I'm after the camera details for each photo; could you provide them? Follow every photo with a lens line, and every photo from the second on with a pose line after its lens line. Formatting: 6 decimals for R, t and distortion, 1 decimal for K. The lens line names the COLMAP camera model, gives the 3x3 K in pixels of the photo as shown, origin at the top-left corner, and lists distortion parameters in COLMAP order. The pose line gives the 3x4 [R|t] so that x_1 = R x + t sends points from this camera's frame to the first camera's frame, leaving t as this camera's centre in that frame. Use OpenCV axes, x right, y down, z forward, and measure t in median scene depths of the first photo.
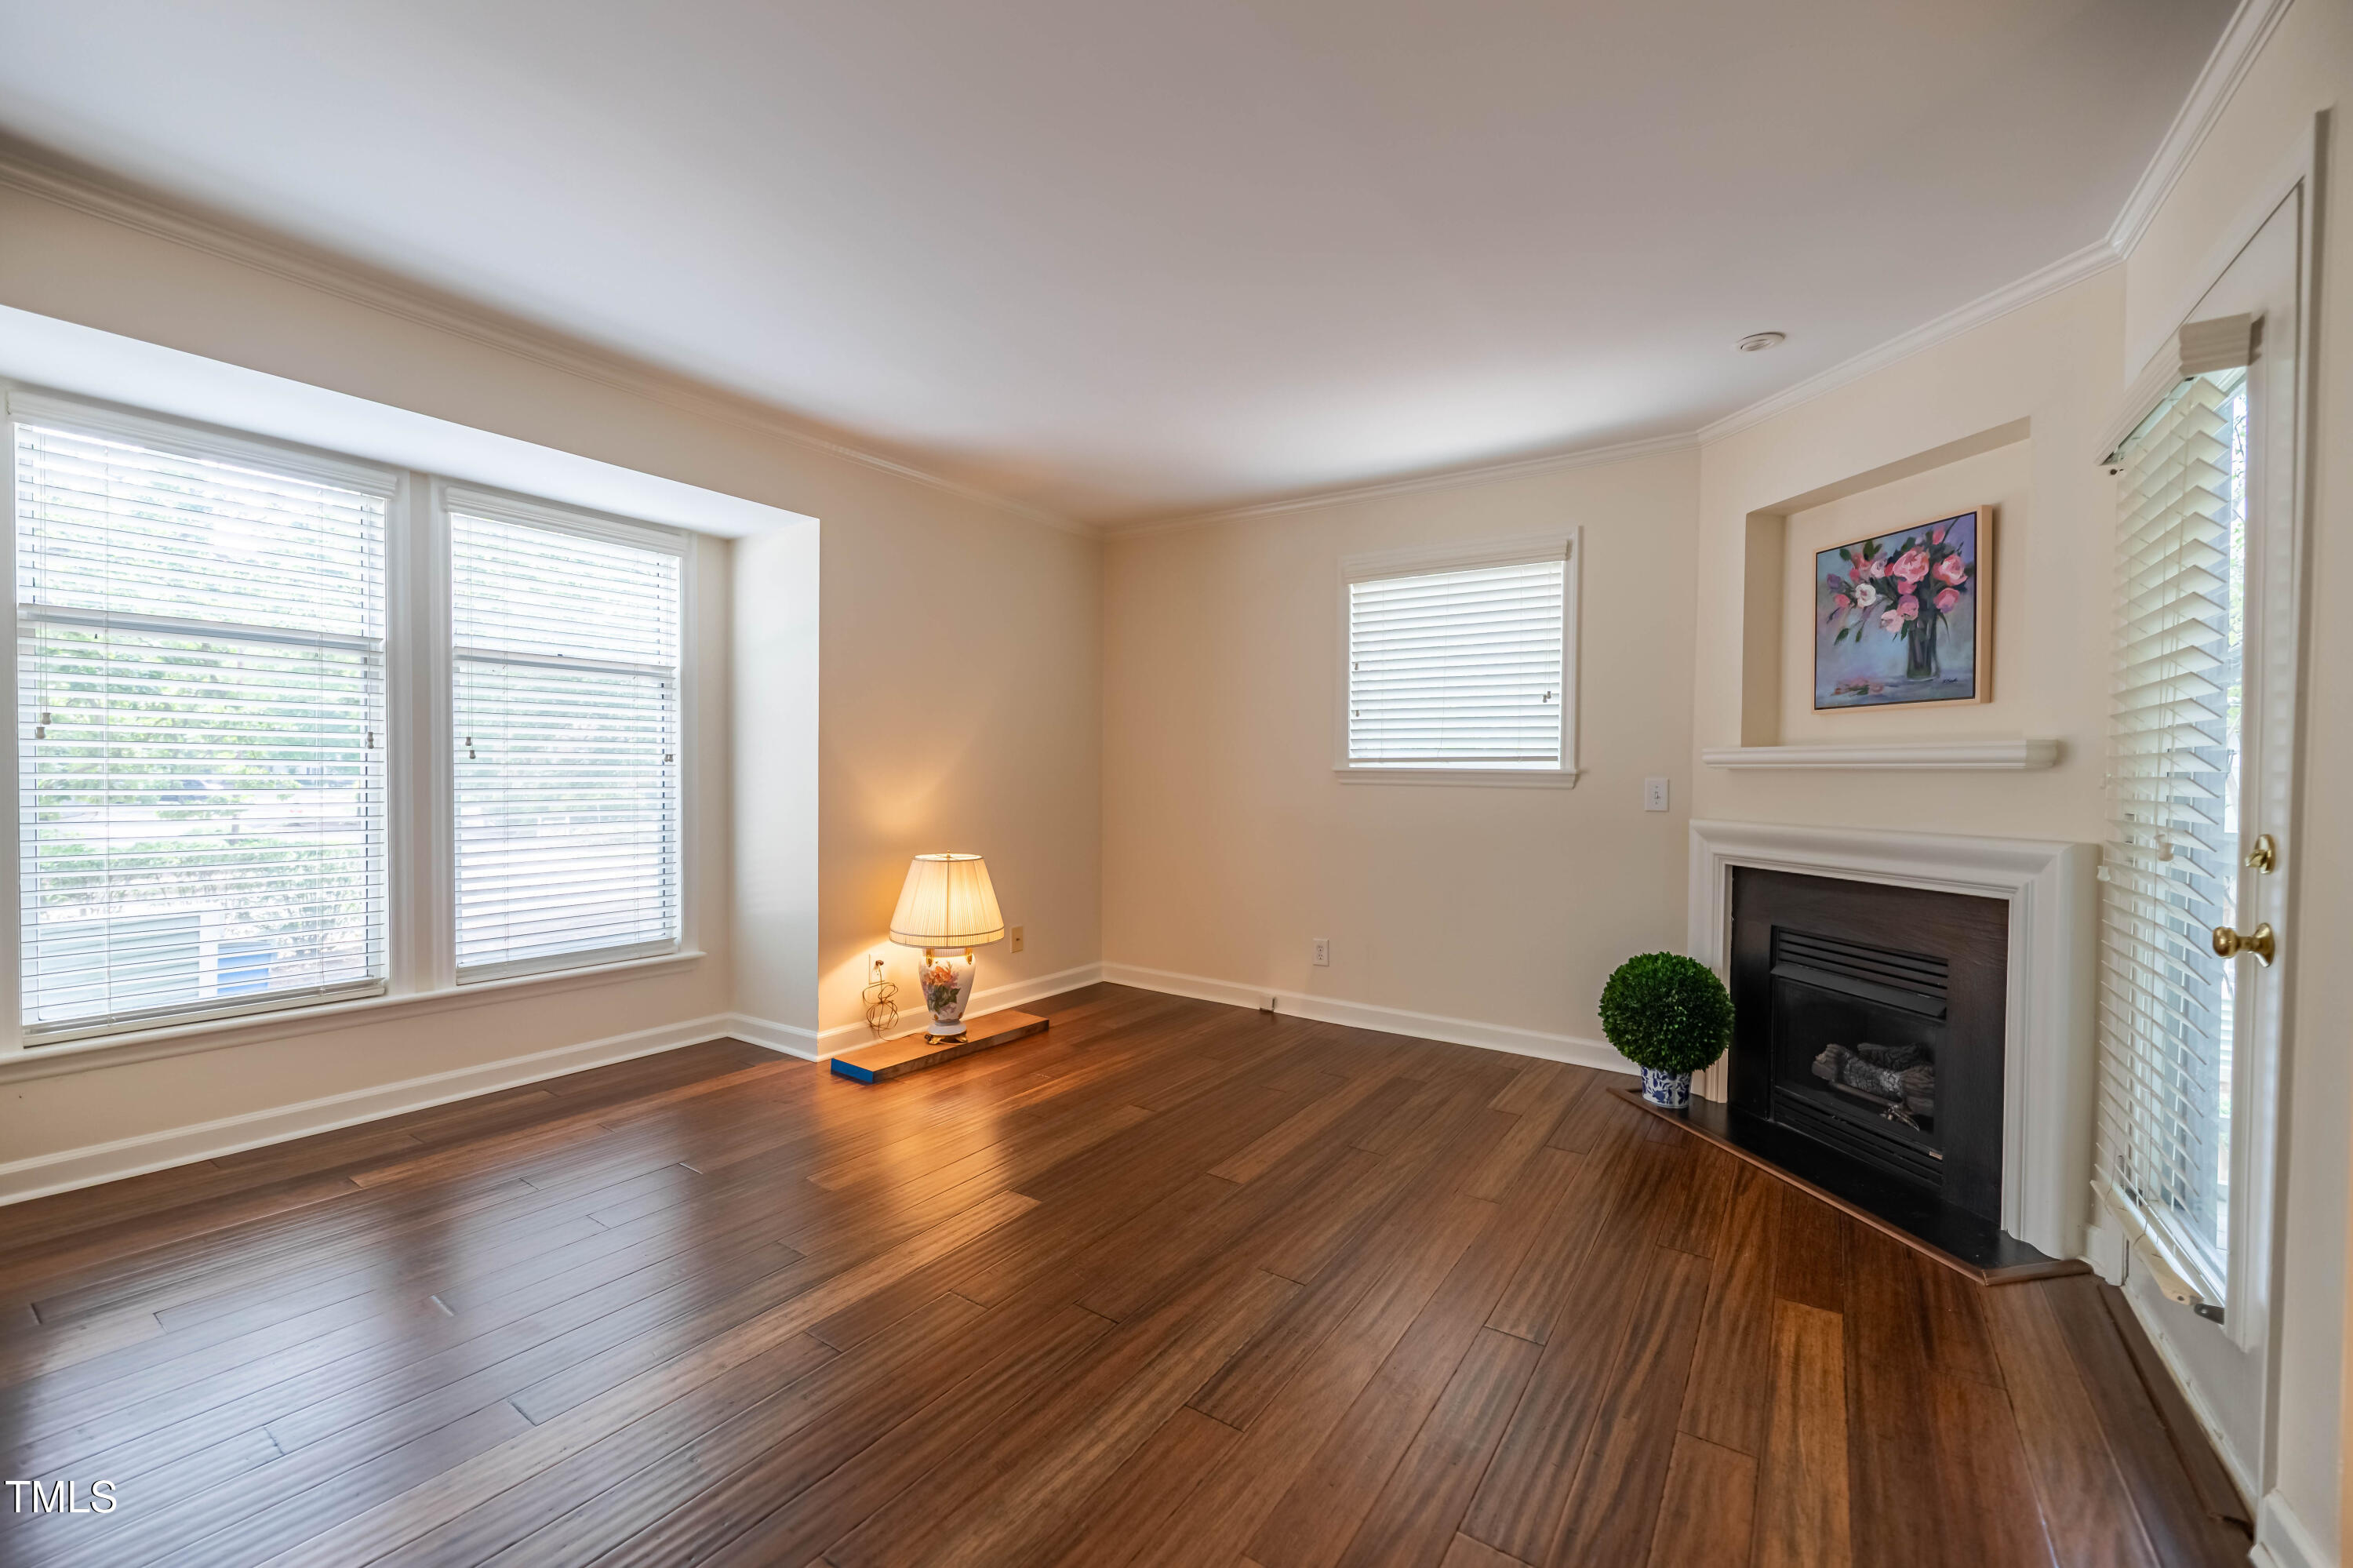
lens RADIAL K [[944.8, 0, 1182.1], [0, 944.8, 787.4], [0, 0, 1]] dist [0.005088, -0.003701]
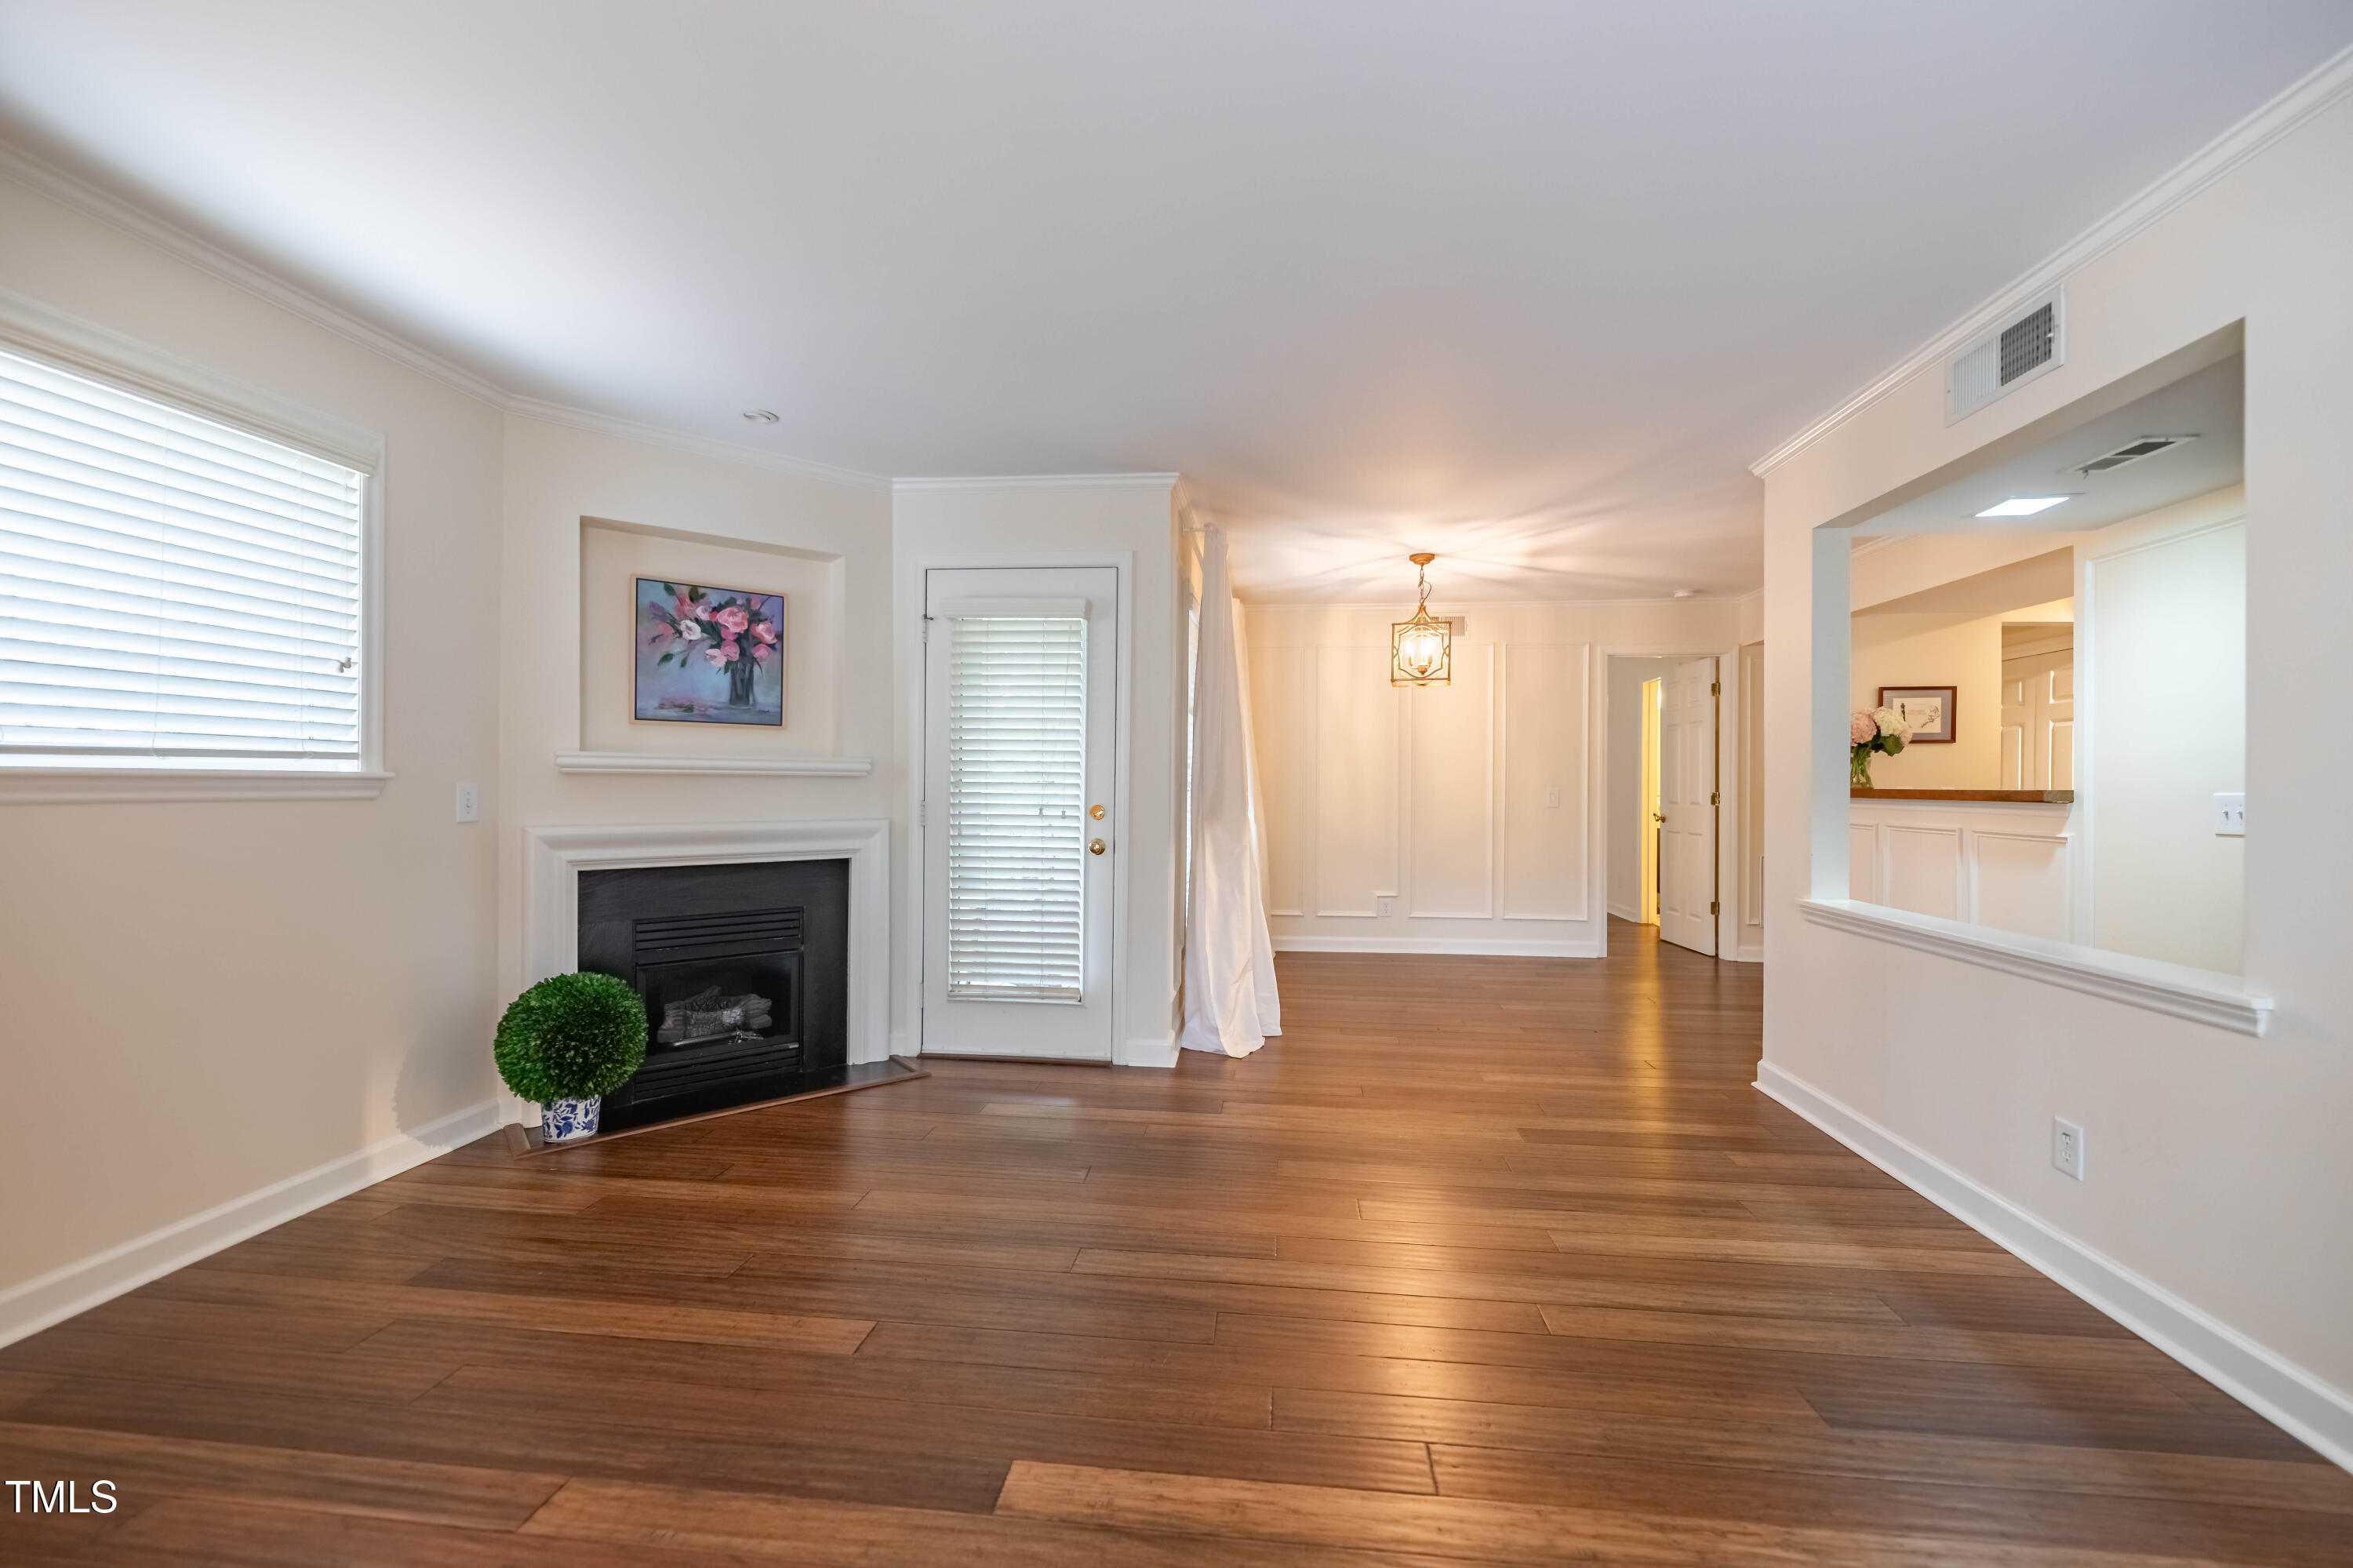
lens RADIAL K [[944.8, 0, 1178.9], [0, 944.8, 787.3], [0, 0, 1]] dist [0.005088, -0.003701]
pose [[-0.462862, -0.019313, 0.886220, -0.553336], [0.001060, 0.999750, 0.022341, -0.024693], [-0.886430, 0.011280, -0.462726, 0.867201]]
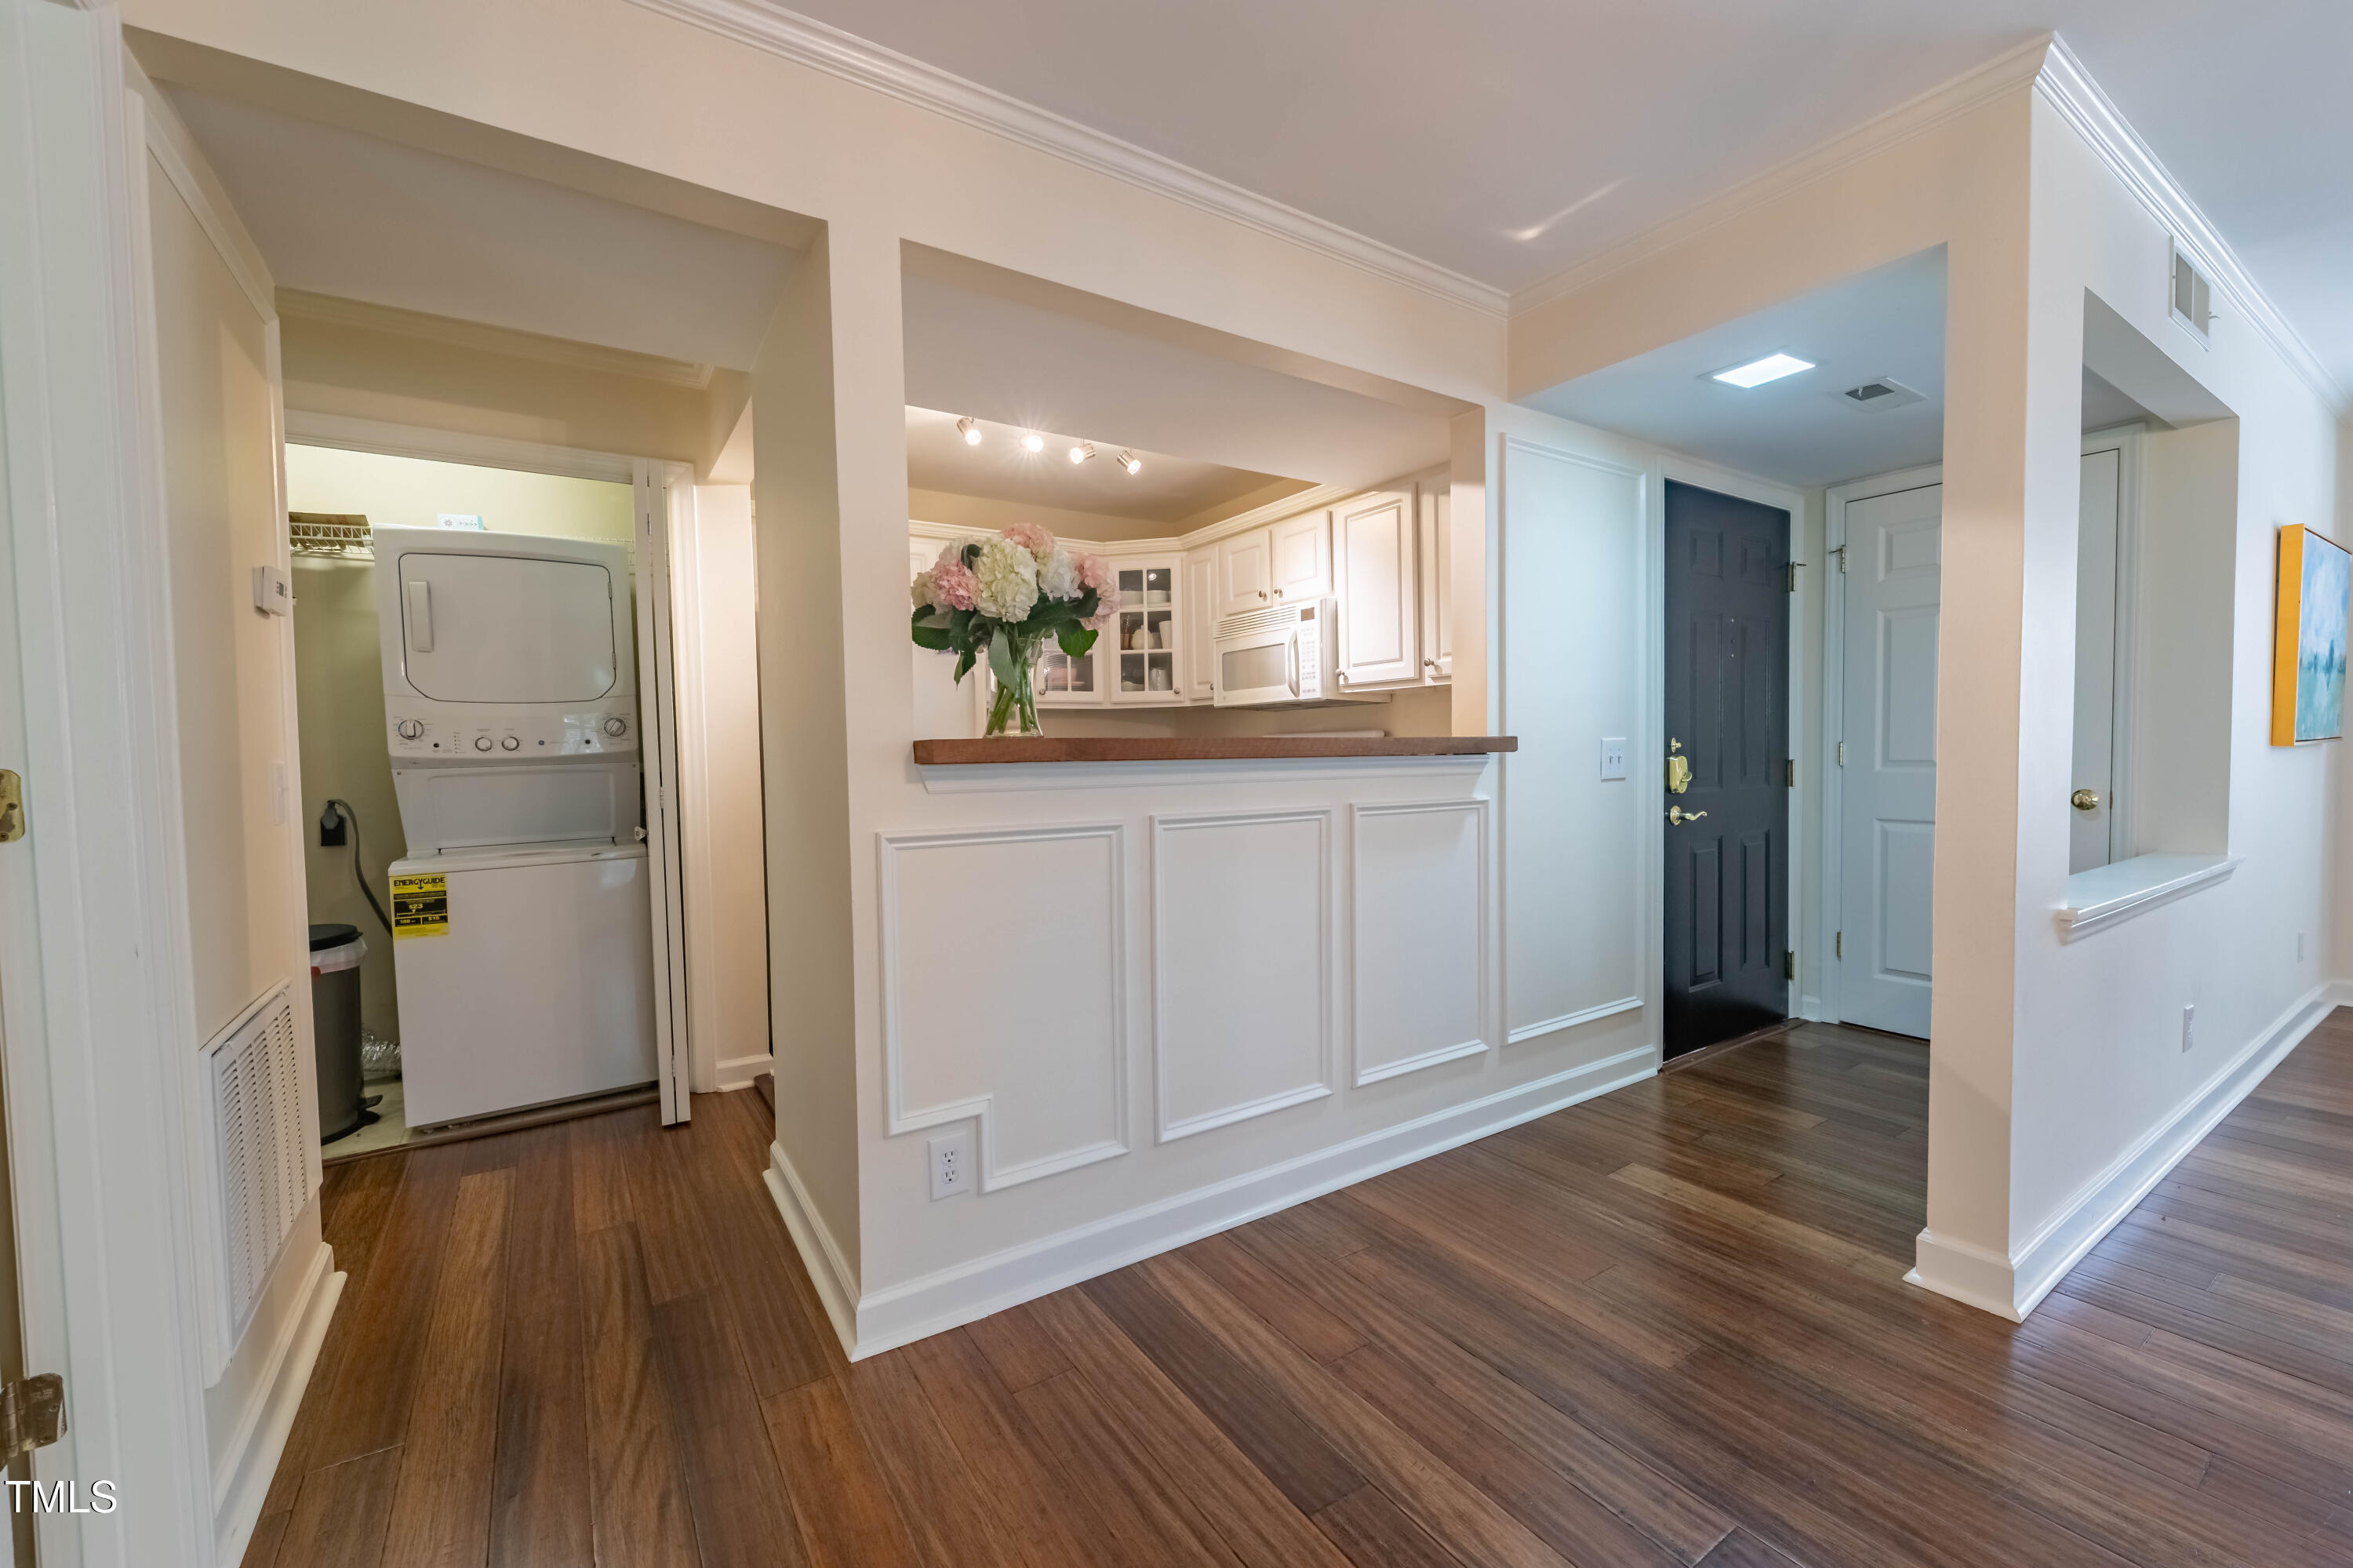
lens RADIAL K [[944.8, 0, 1183.9], [0, 944.8, 781.8], [0, 0, 1]] dist [0.005088, -0.003701]
pose [[-0.383349, 0.023573, -0.923303, 0.747505], [-0.004173, 0.999620, 0.027254, 0.020099], [0.923594, 0.014300, -0.383105, -0.427398]]
